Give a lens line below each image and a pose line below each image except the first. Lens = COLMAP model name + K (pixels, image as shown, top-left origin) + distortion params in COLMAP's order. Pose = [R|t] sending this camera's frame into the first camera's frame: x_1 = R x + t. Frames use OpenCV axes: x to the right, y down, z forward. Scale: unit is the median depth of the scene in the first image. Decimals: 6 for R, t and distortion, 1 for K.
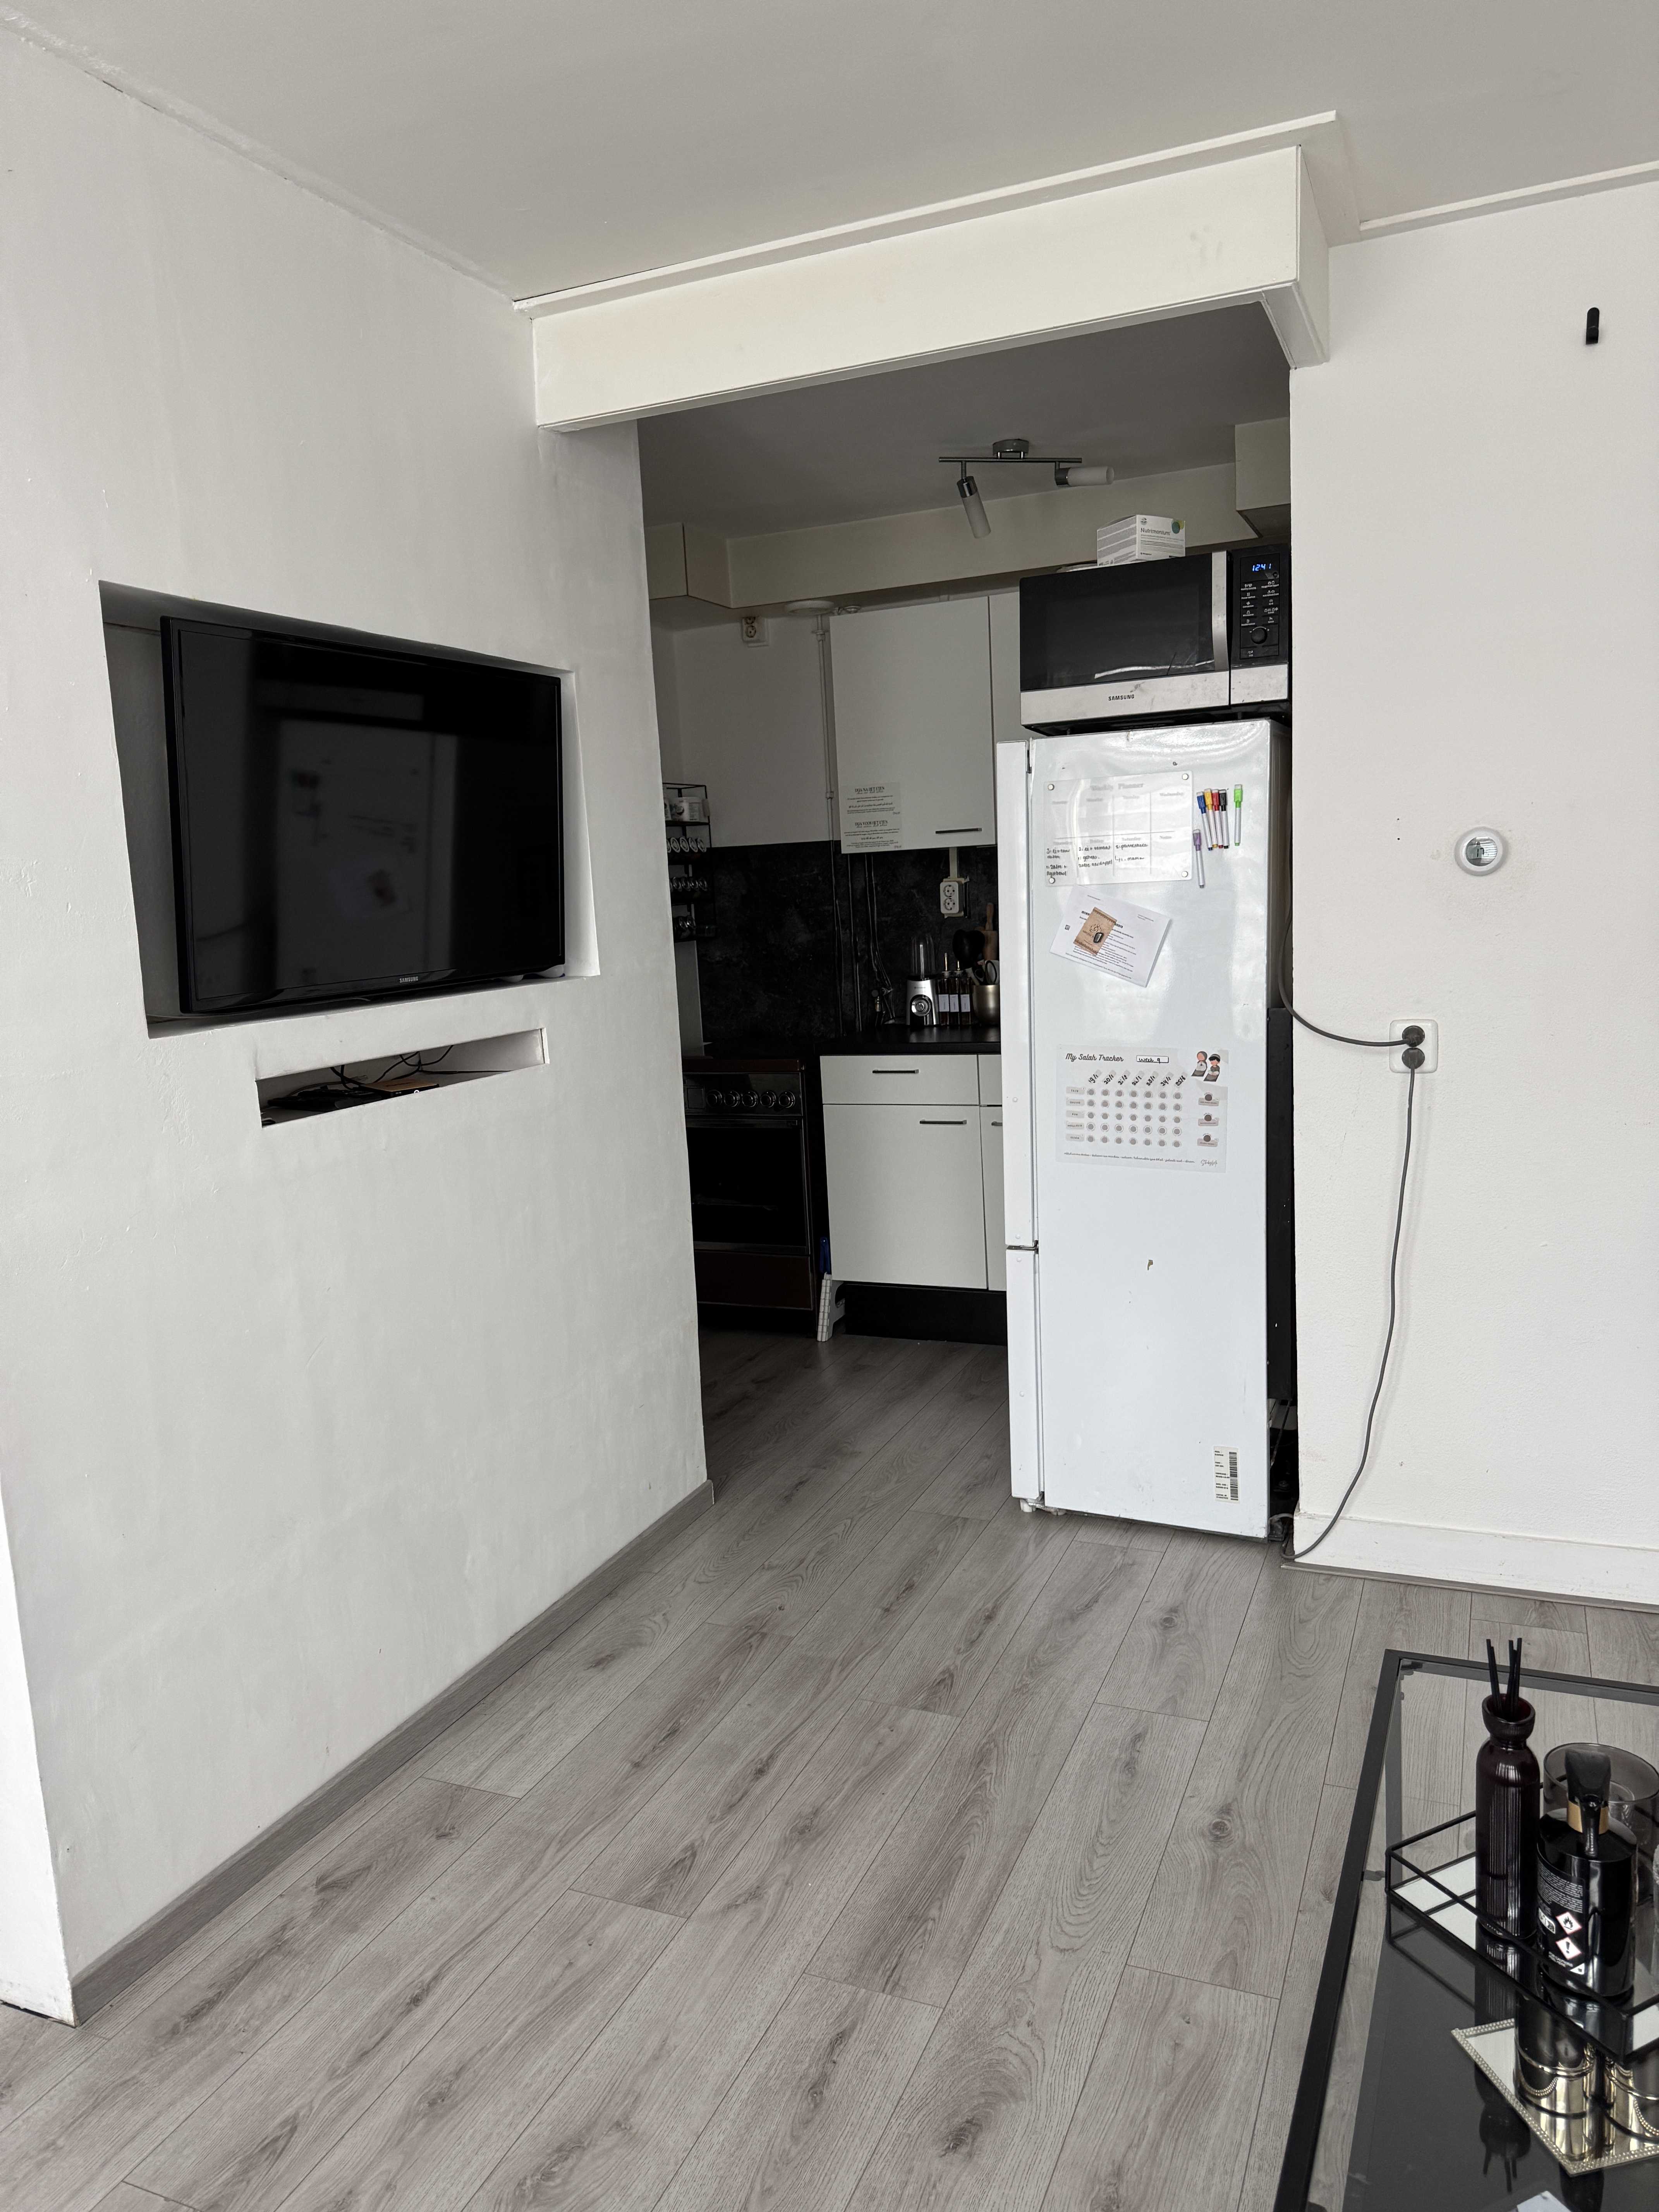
lens RADIAL K [[1531.9, 0, 830.0], [0, 1531.9, 1105.4], [0, 0, 1]] dist [0.044602, -0.008599]
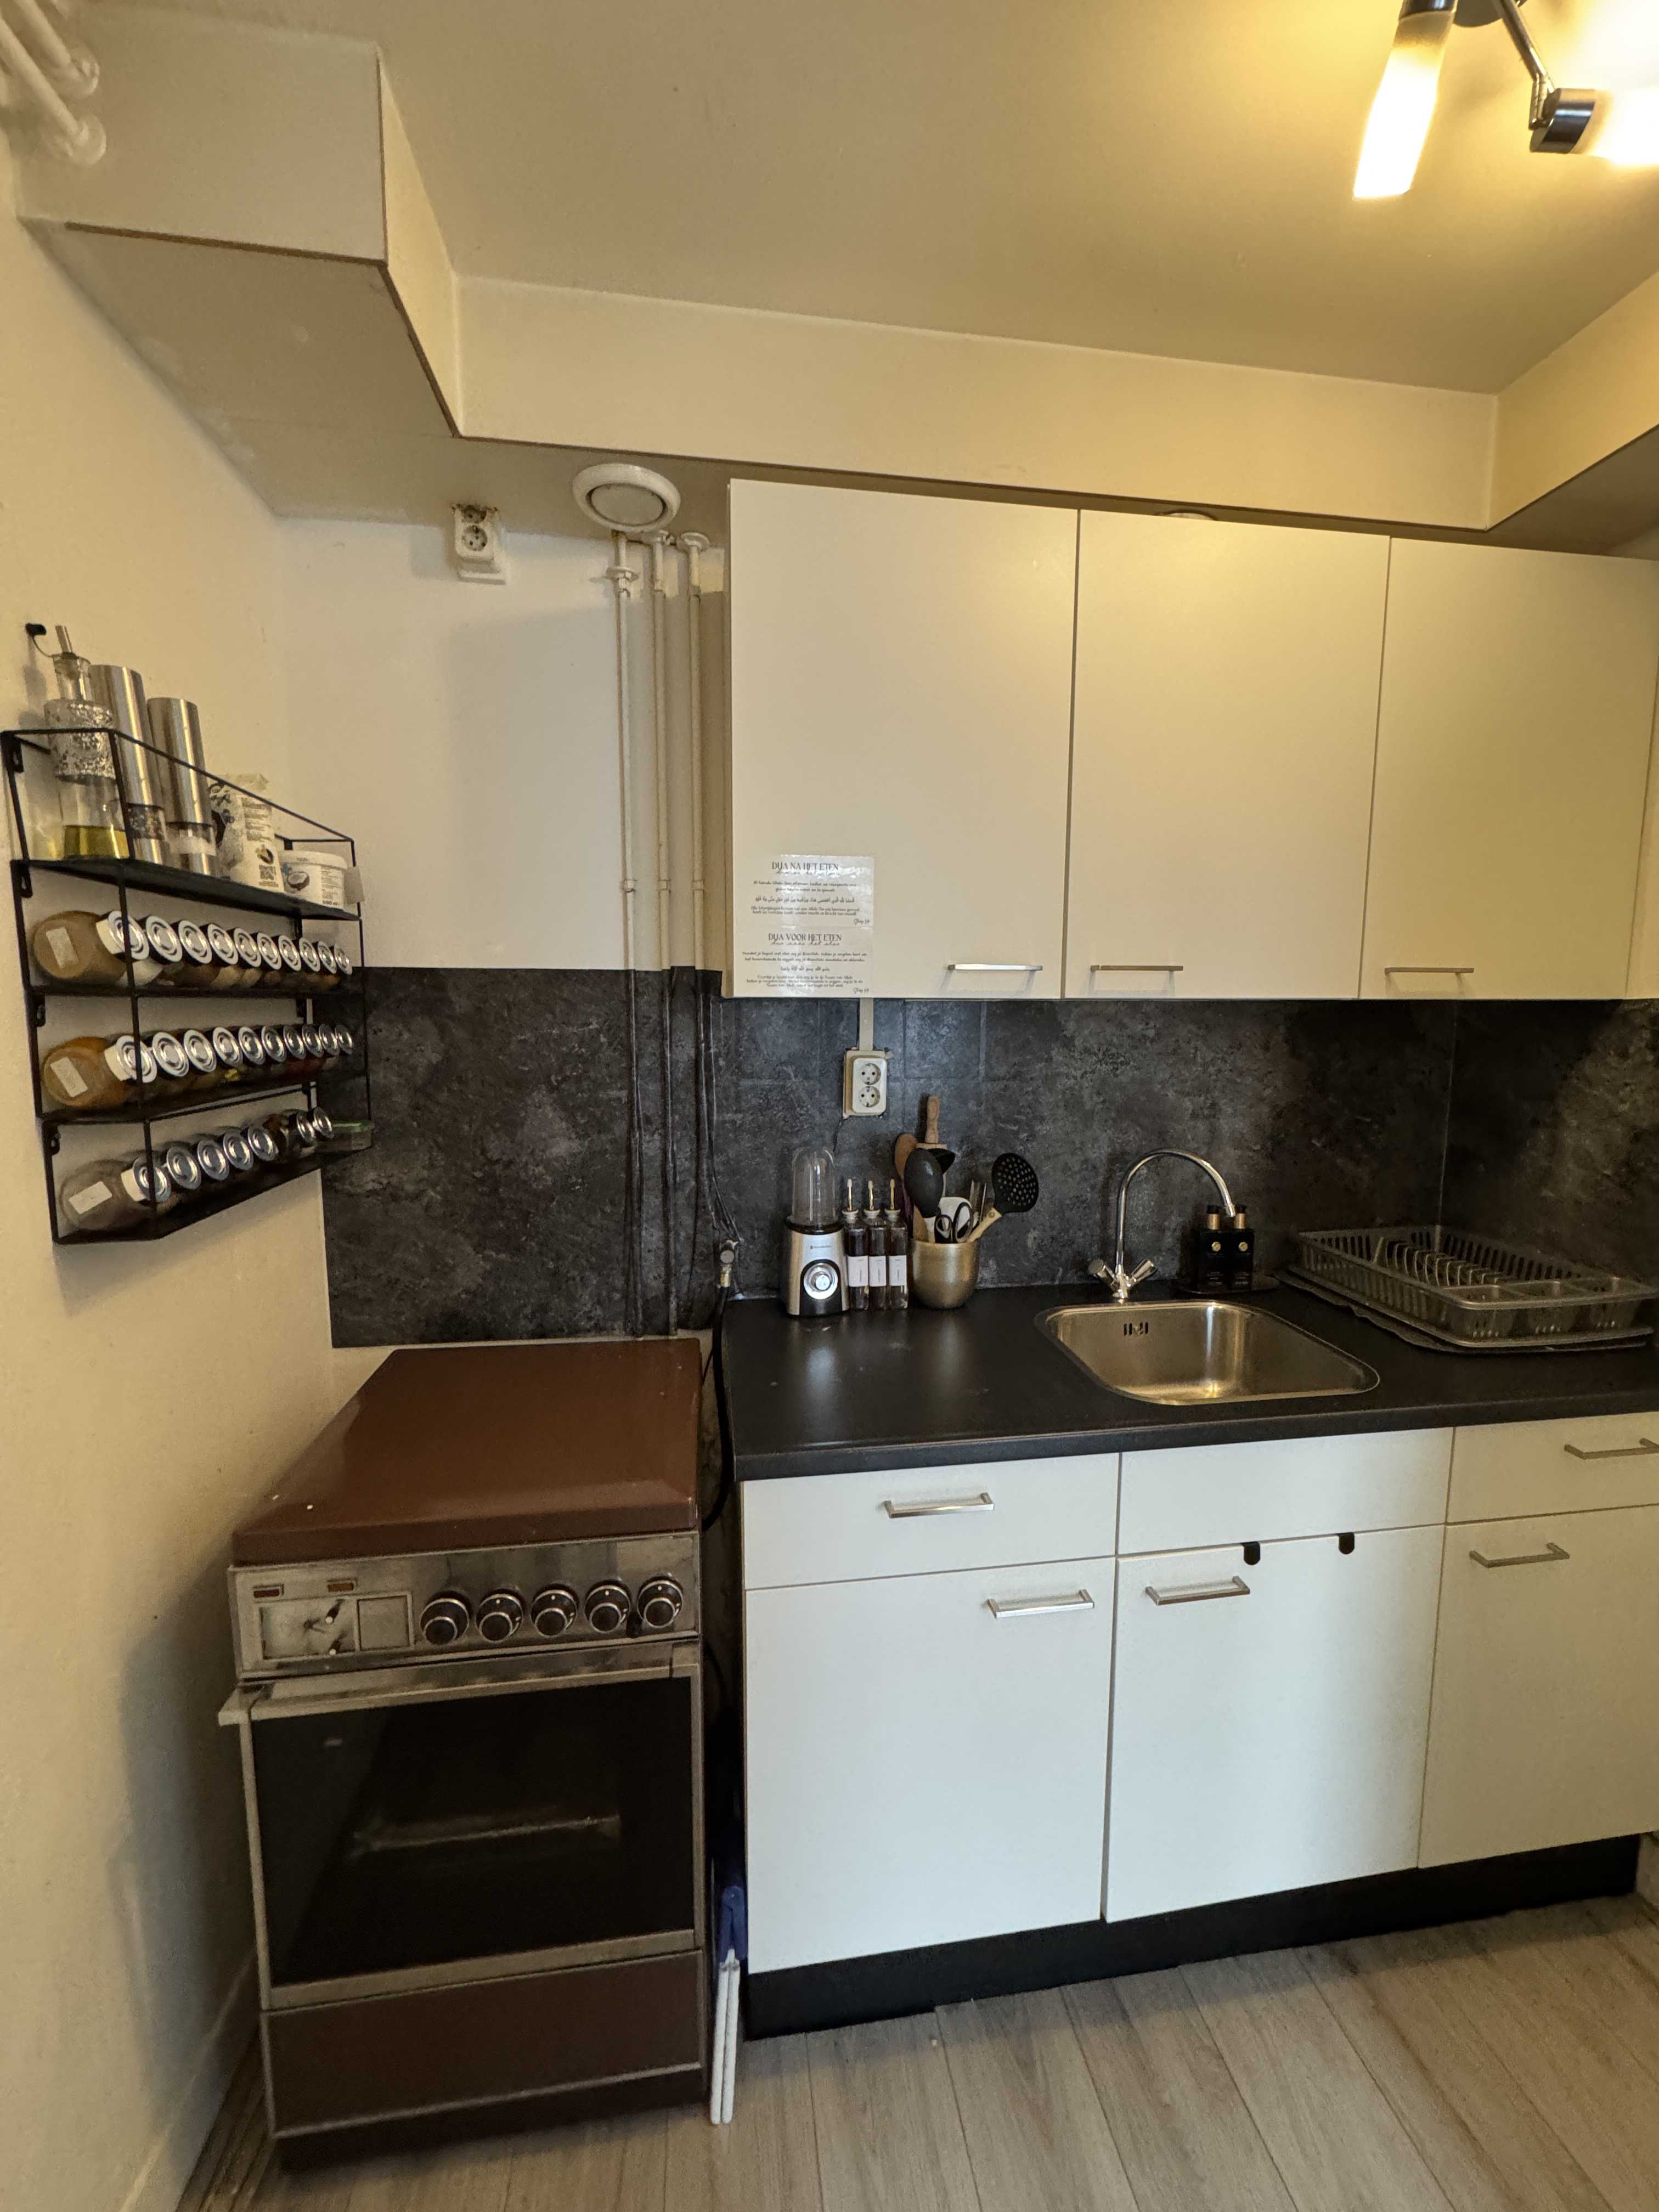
lens RADIAL K [[901.4, 0, 826.5], [0, 901.4, 1112.0], [0, 0, 1]] dist [-0.001183, 0.000688]
pose [[0.859201, -0.004645, 0.511617, -0.103868], [0.028070, 0.998881, -0.038071, -0.112786], [-0.510867, 0.047071, 0.858370, 0.718734]]
